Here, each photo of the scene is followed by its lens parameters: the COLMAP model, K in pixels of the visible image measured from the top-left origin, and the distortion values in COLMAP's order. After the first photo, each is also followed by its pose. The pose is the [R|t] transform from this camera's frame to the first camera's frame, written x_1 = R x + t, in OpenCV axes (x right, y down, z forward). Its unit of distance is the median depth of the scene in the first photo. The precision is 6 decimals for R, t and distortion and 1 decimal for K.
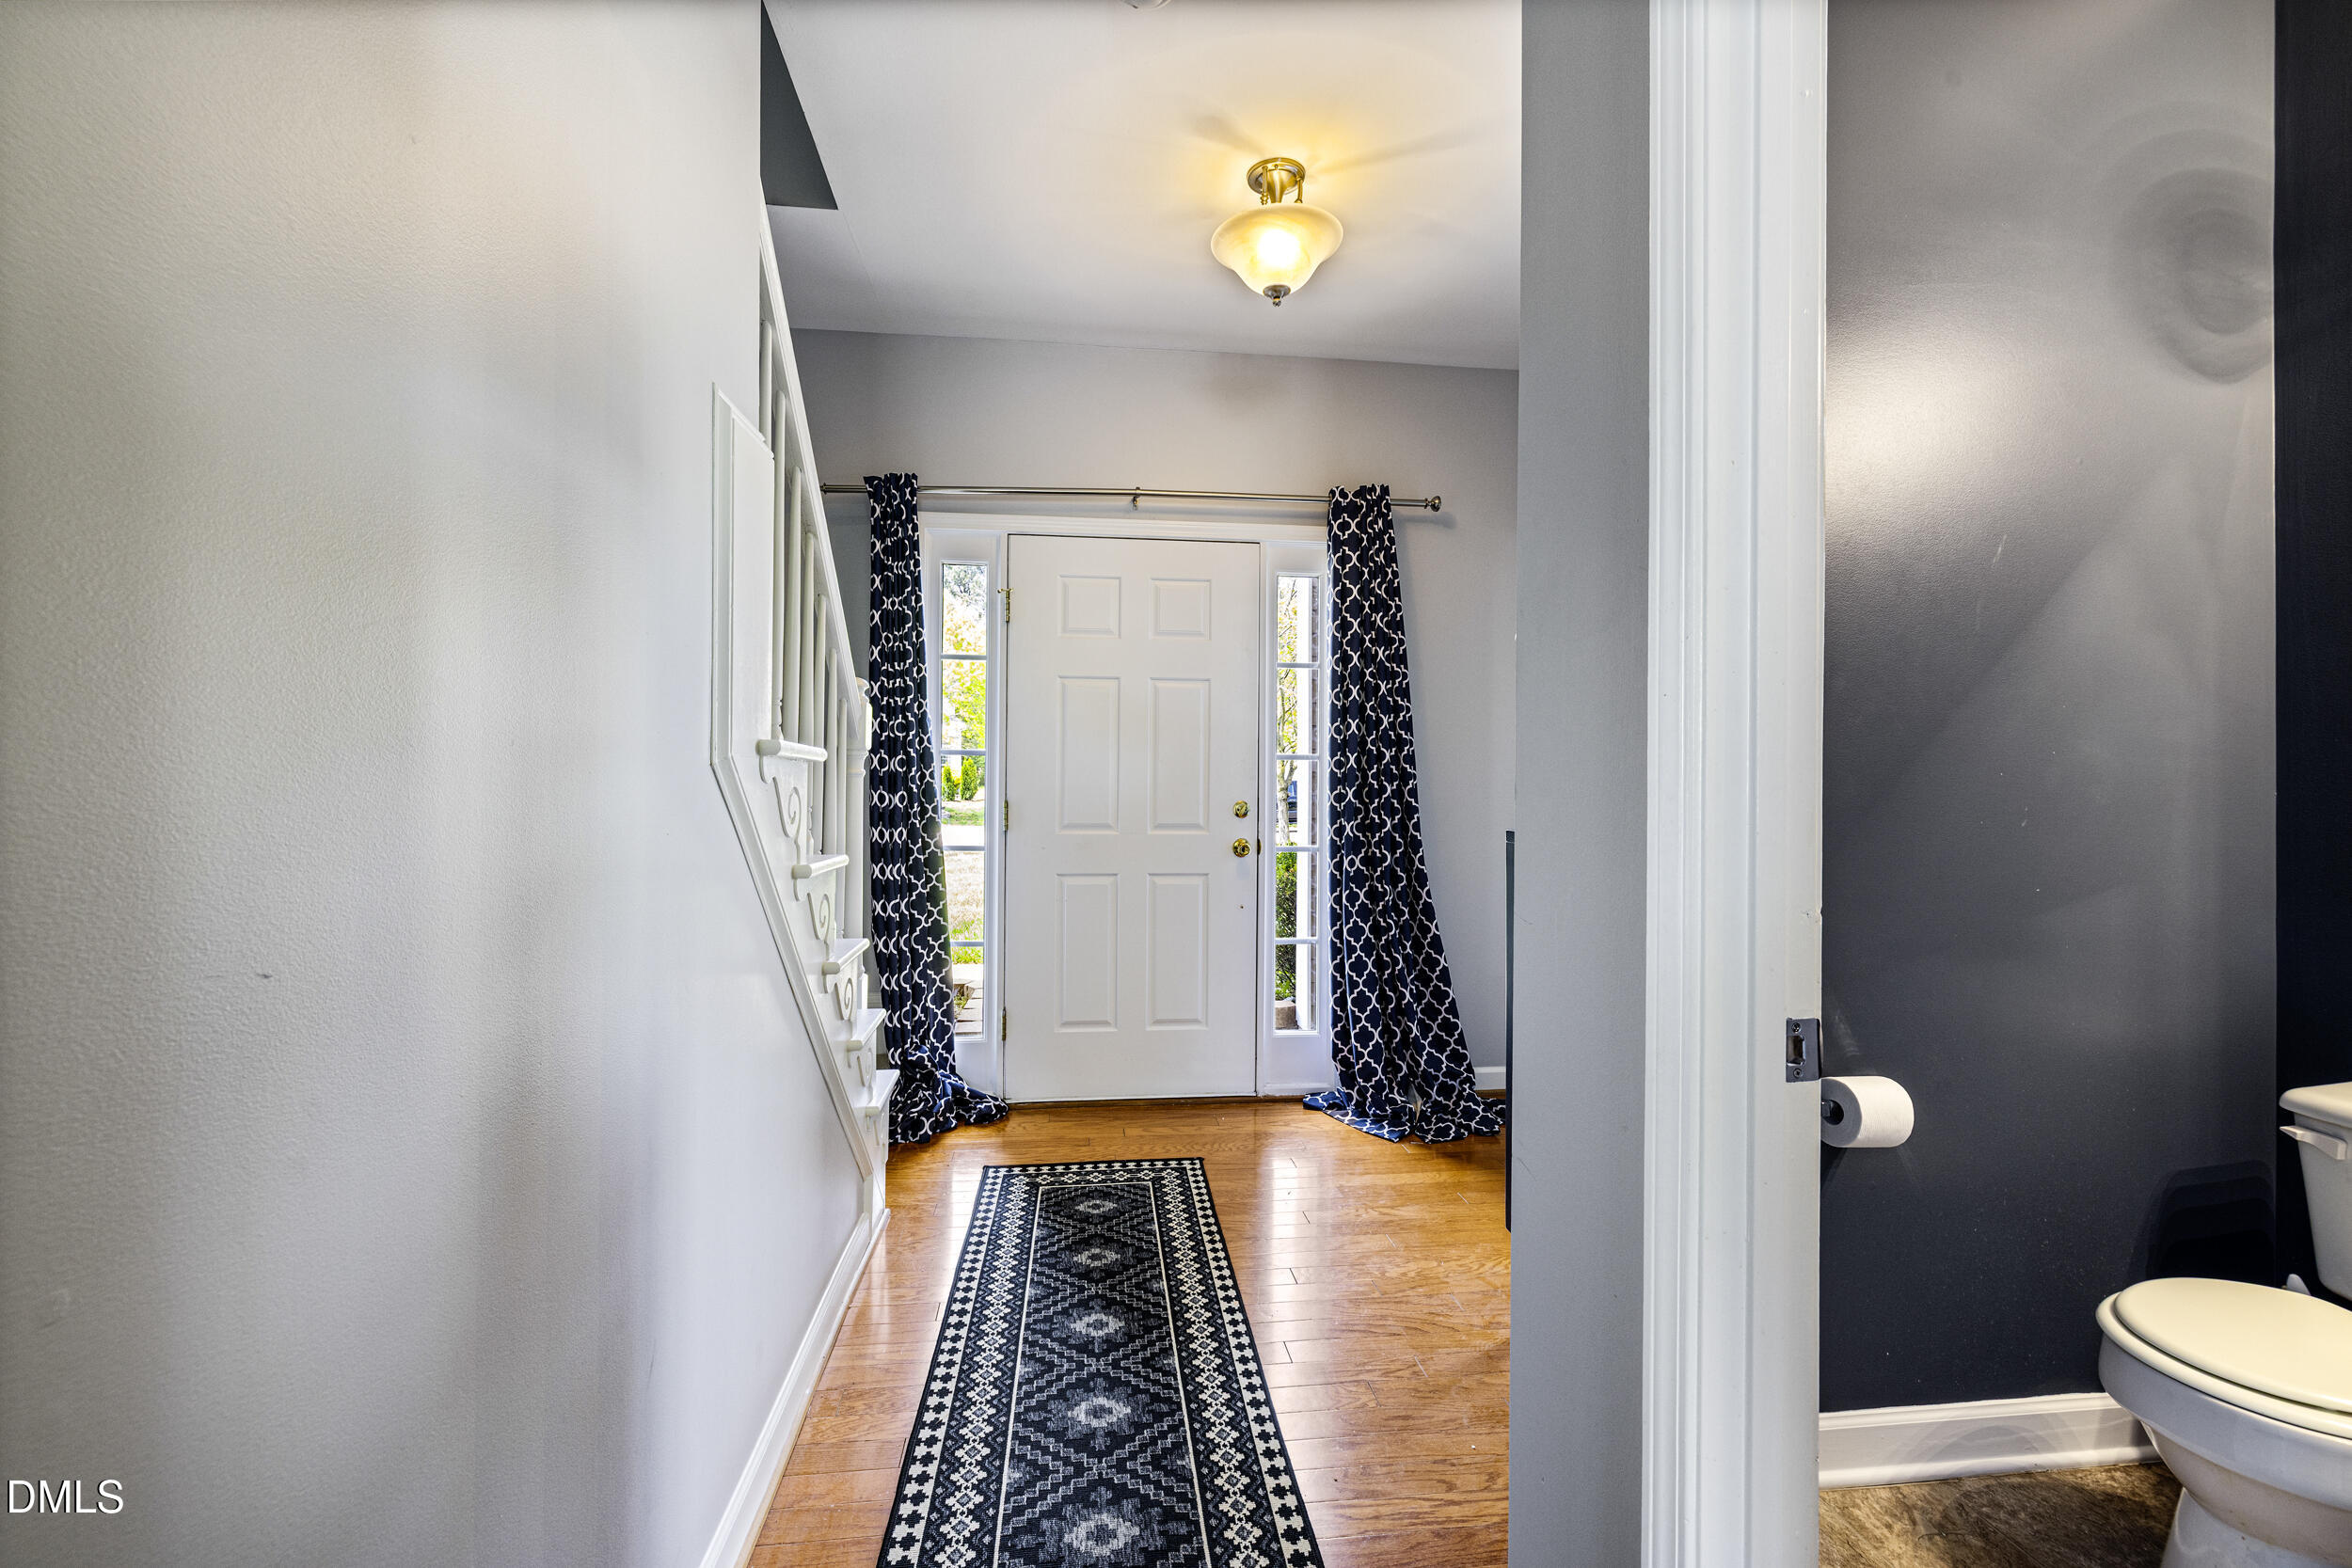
lens RADIAL K [[989.3, 0, 1166.9], [0, 989.3, 785.8], [0, 0, 1]] dist [-0.001284, -0.000309]
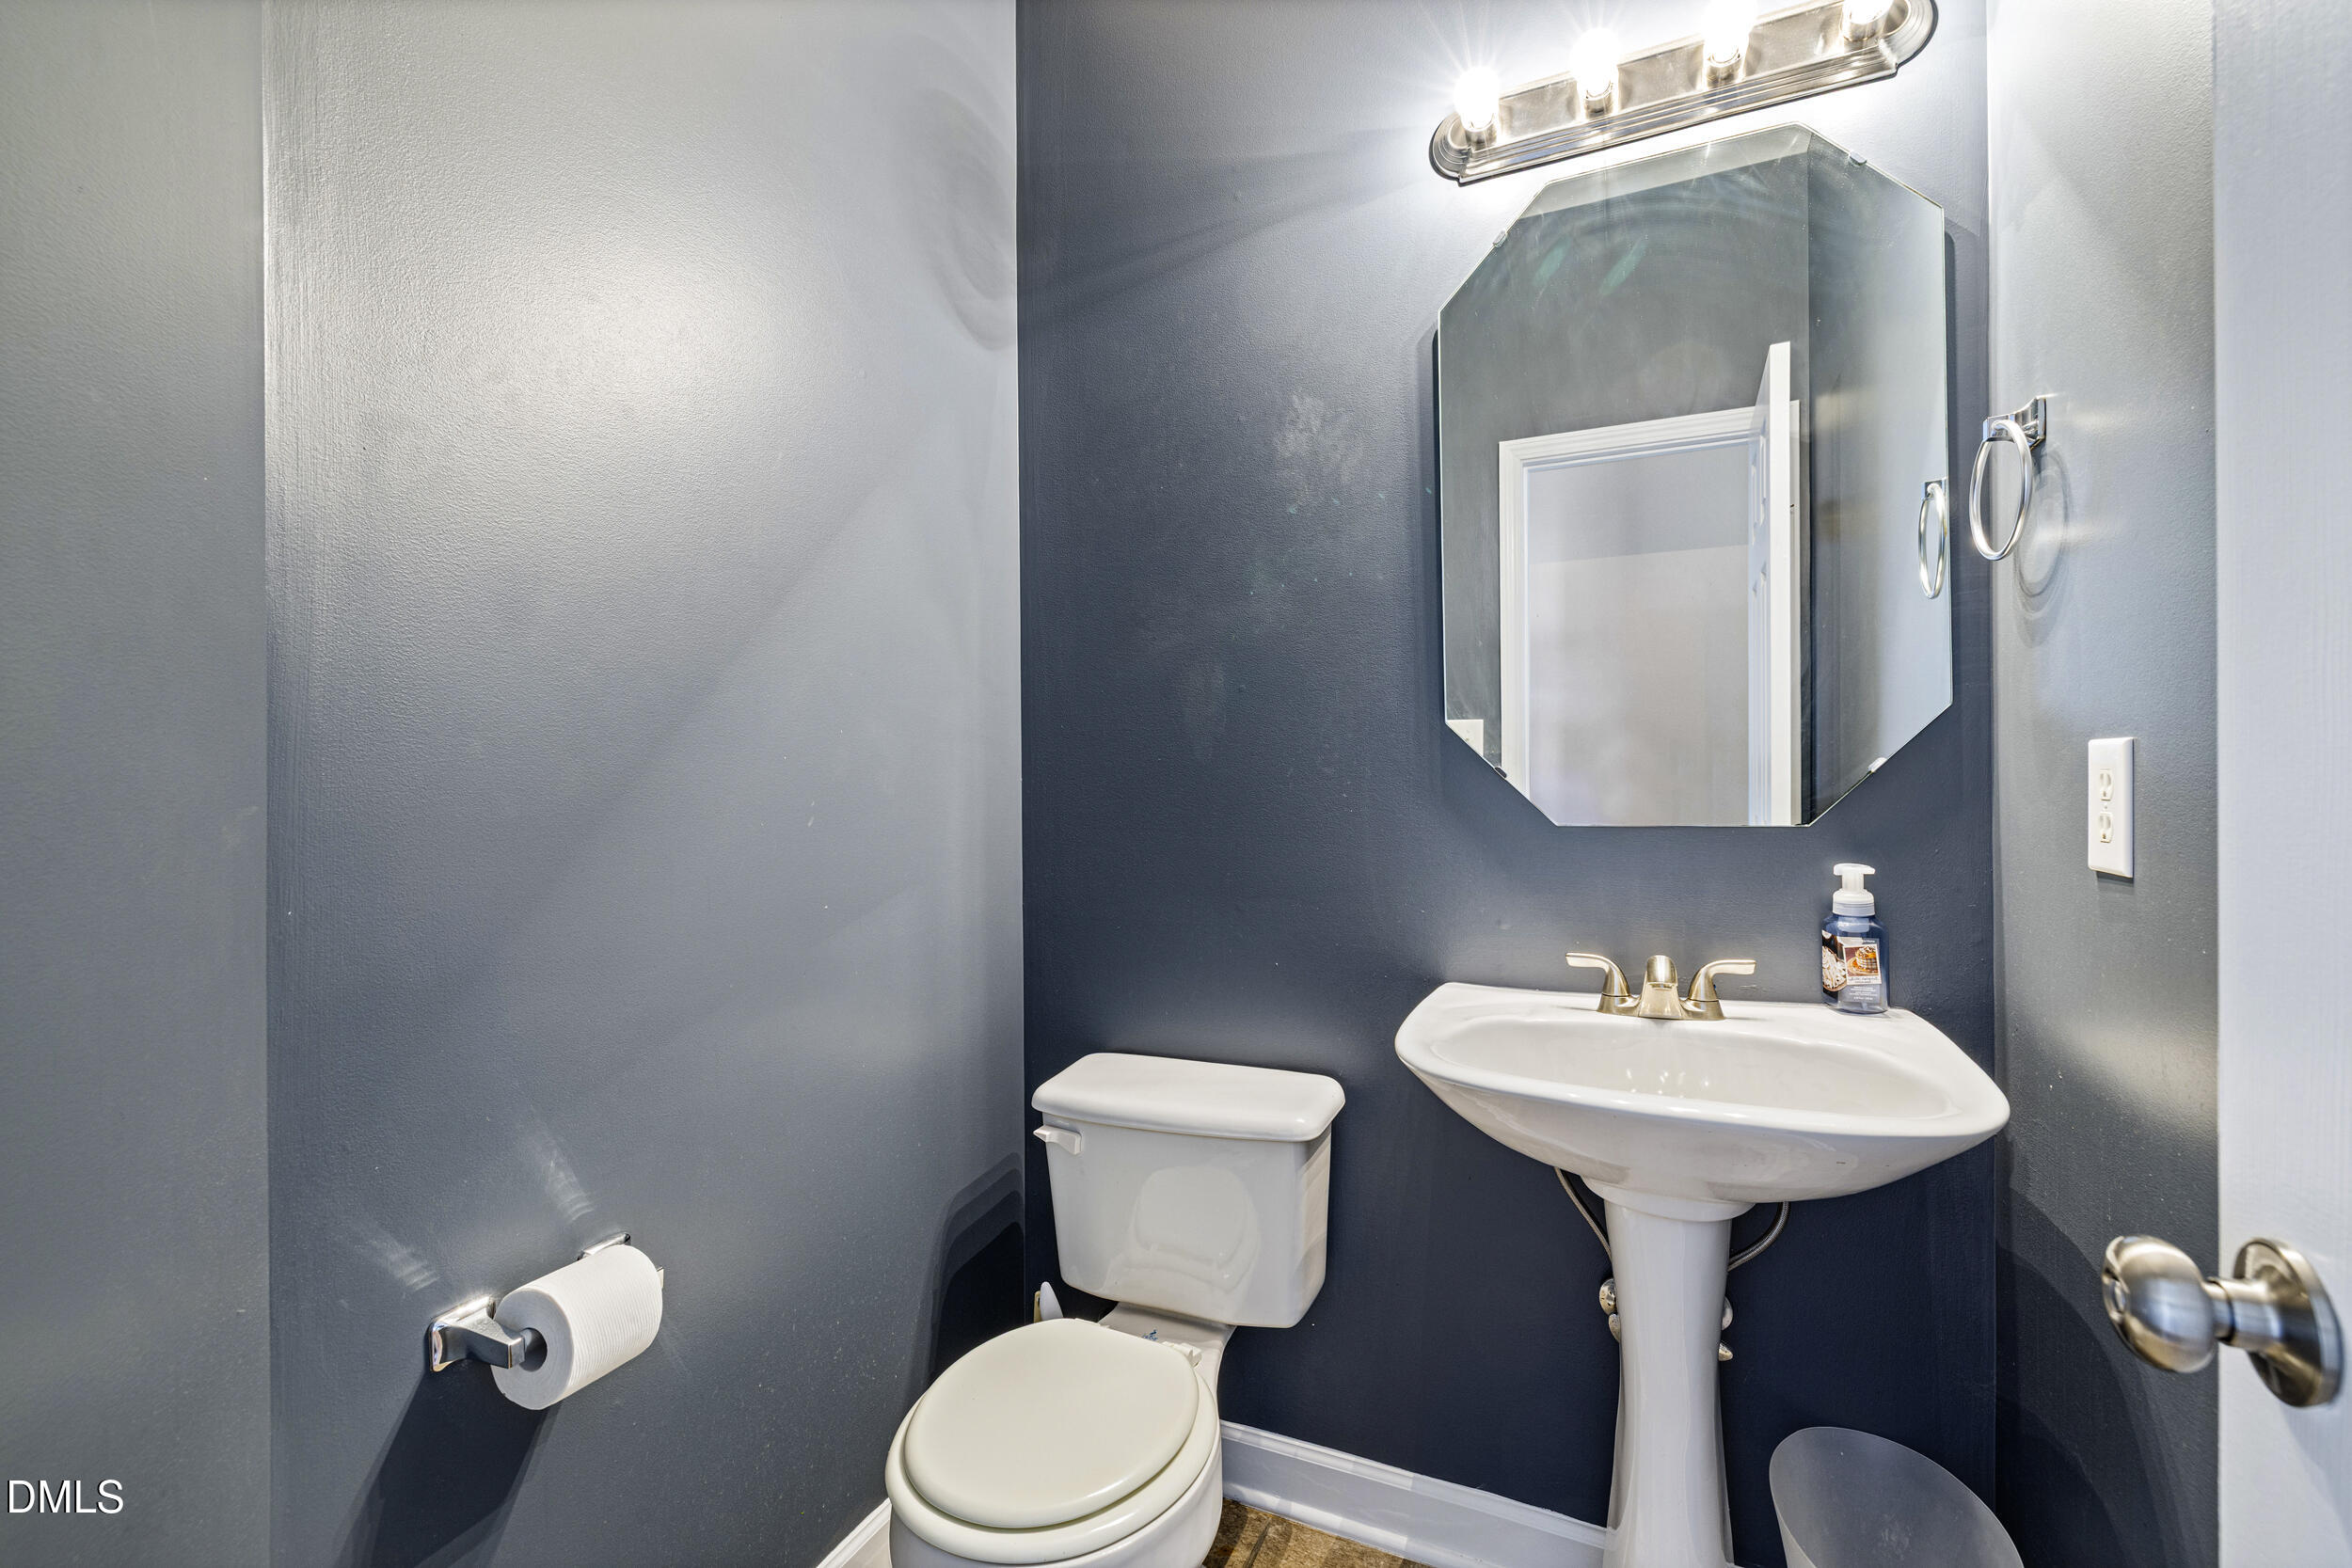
lens RADIAL K [[989.3, 0, 1166.9], [0, 989.3, 785.8], [0, 0, 1]] dist [-0.001284, -0.000309]
pose [[0.517186, -0.013165, 0.855772, 0.352313], [0.005375, 0.999912, 0.012134, 0.003270], [-0.855856, -0.001676, 0.517211, 0.365215]]
